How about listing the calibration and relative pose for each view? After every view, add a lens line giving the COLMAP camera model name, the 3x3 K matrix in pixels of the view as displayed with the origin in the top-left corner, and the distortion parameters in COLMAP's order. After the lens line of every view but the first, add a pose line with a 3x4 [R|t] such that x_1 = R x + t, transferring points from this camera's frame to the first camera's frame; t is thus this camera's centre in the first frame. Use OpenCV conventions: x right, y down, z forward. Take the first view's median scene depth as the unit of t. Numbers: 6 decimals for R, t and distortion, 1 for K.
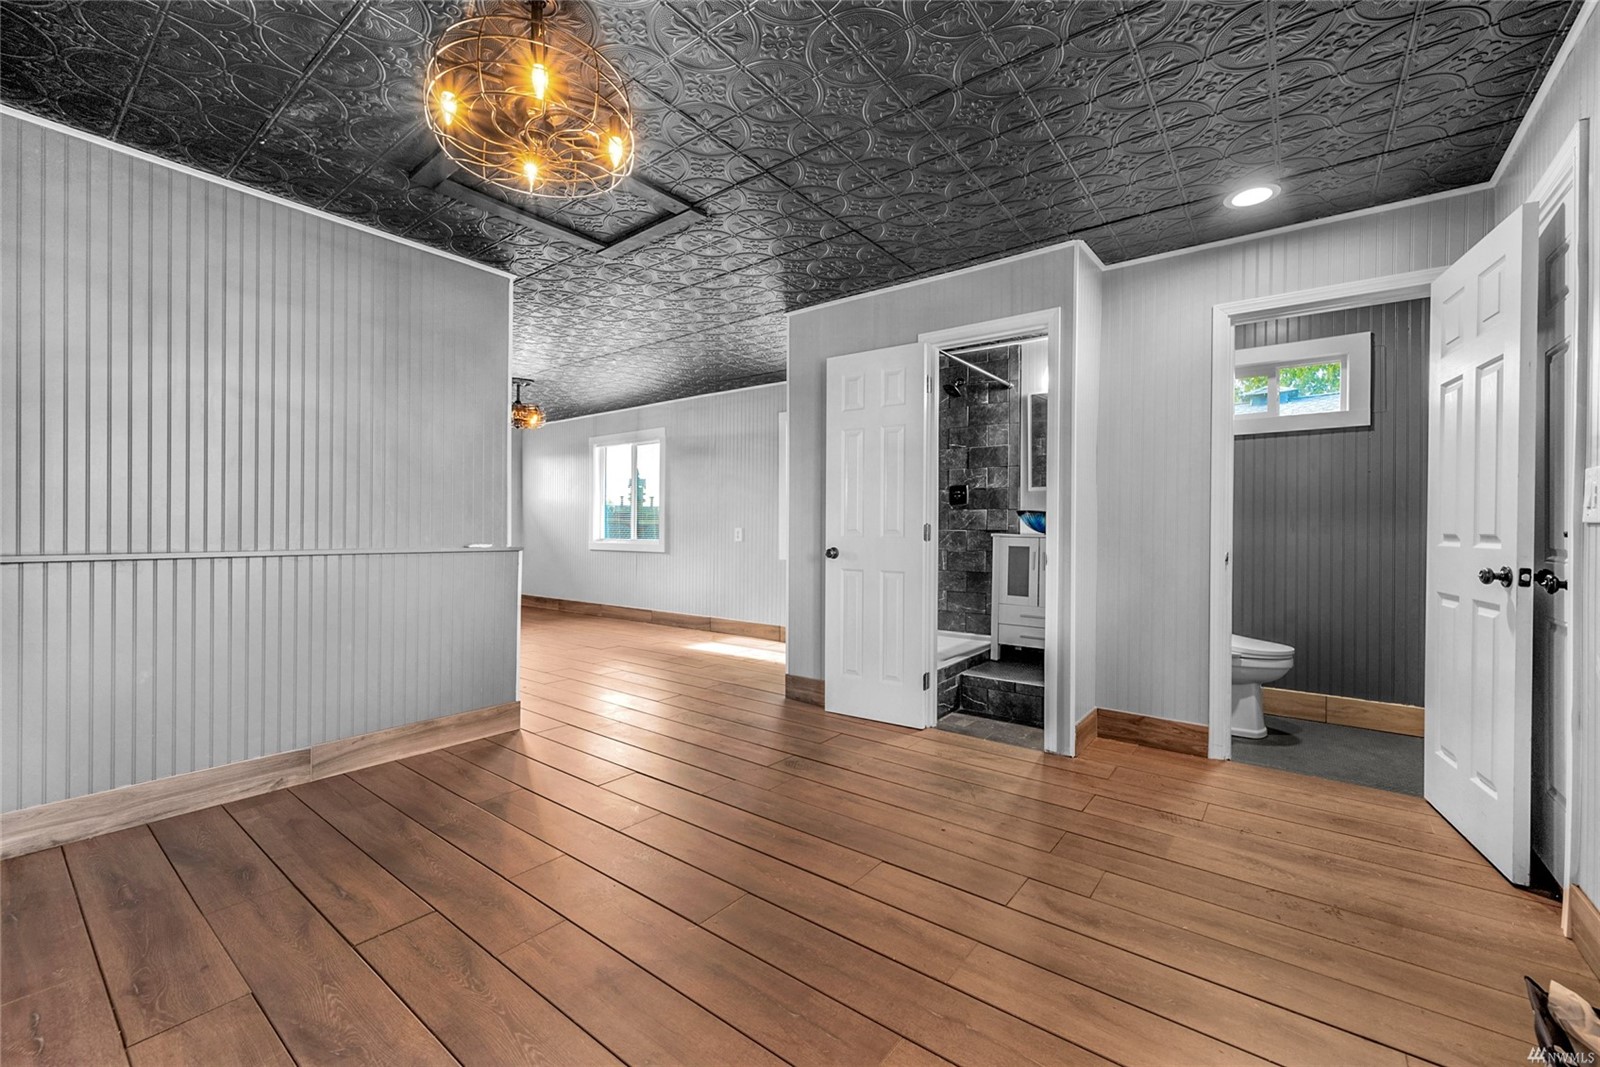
lens RADIAL K [[654.8, 0, 800.7], [0, 654.8, 533.8], [0, 0, 1]] dist [-0.000364, -0.000007]
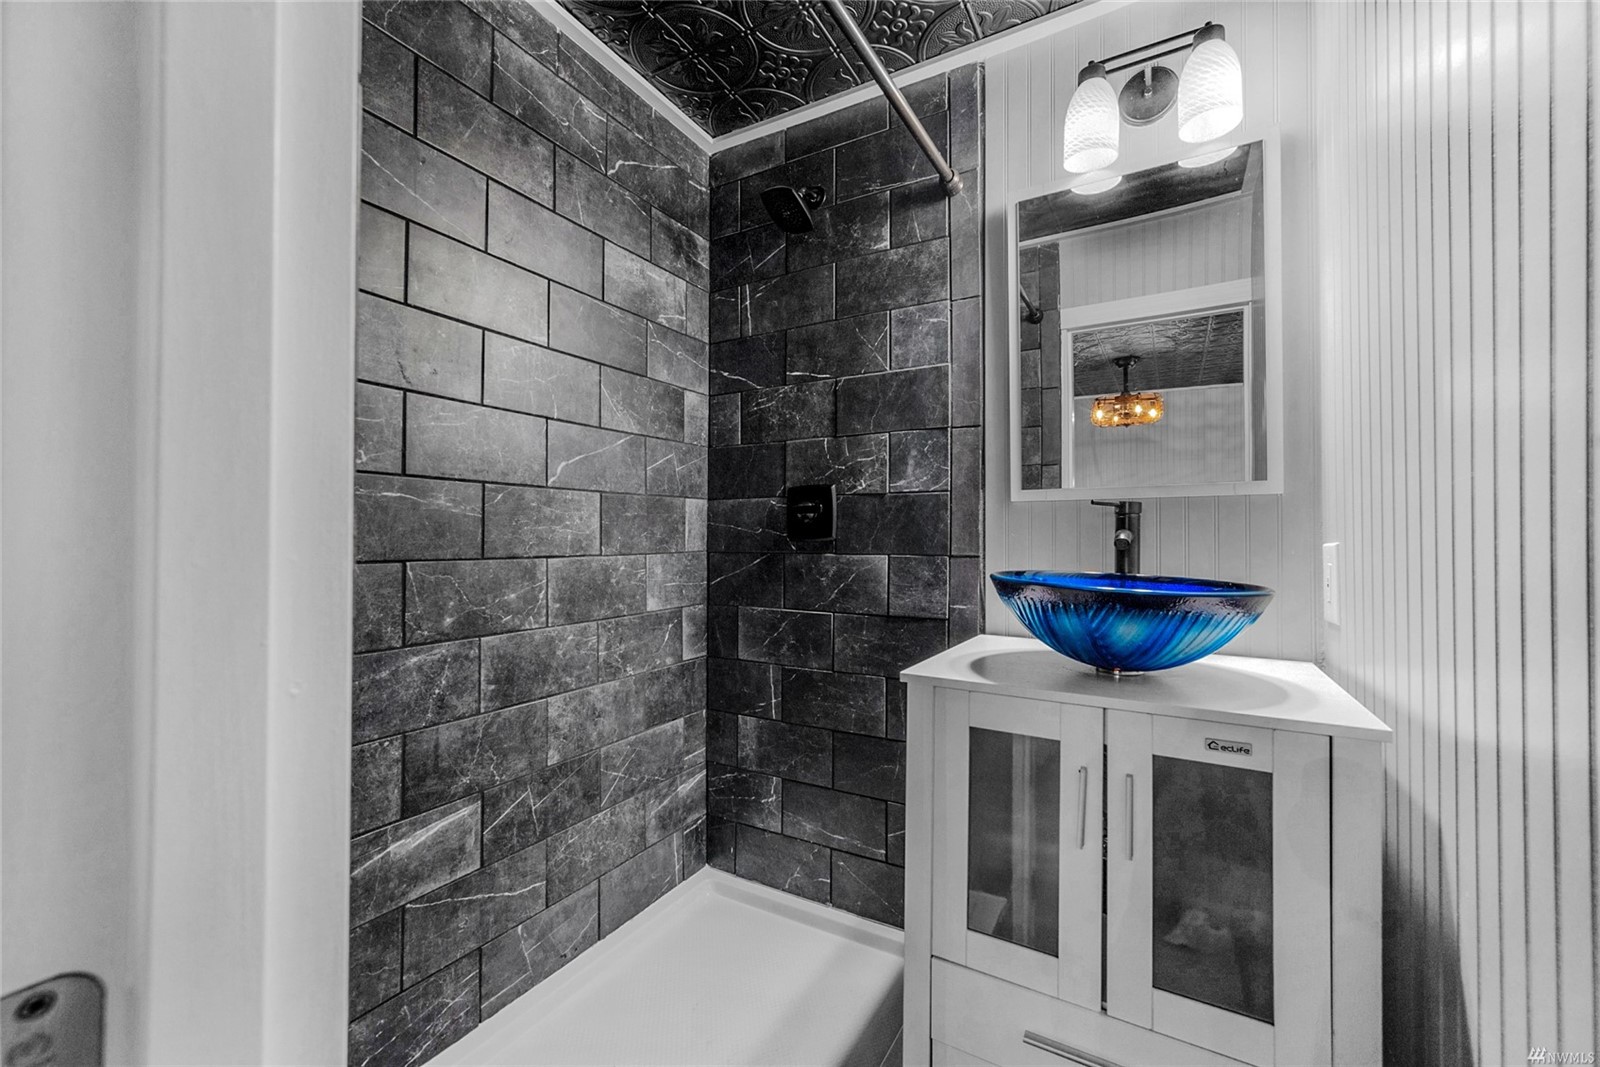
lens RADIAL K [[653.6, 0, 797.1], [0, 653.6, 531.1], [0, 0, 1]] dist [-0.001110, 0.000004]
pose [[0.991649, -0.002441, 0.128940, 0.194284], [0.004506, 0.999866, -0.015724, -0.044982], [-0.128885, 0.016174, 0.991528, 0.671168]]
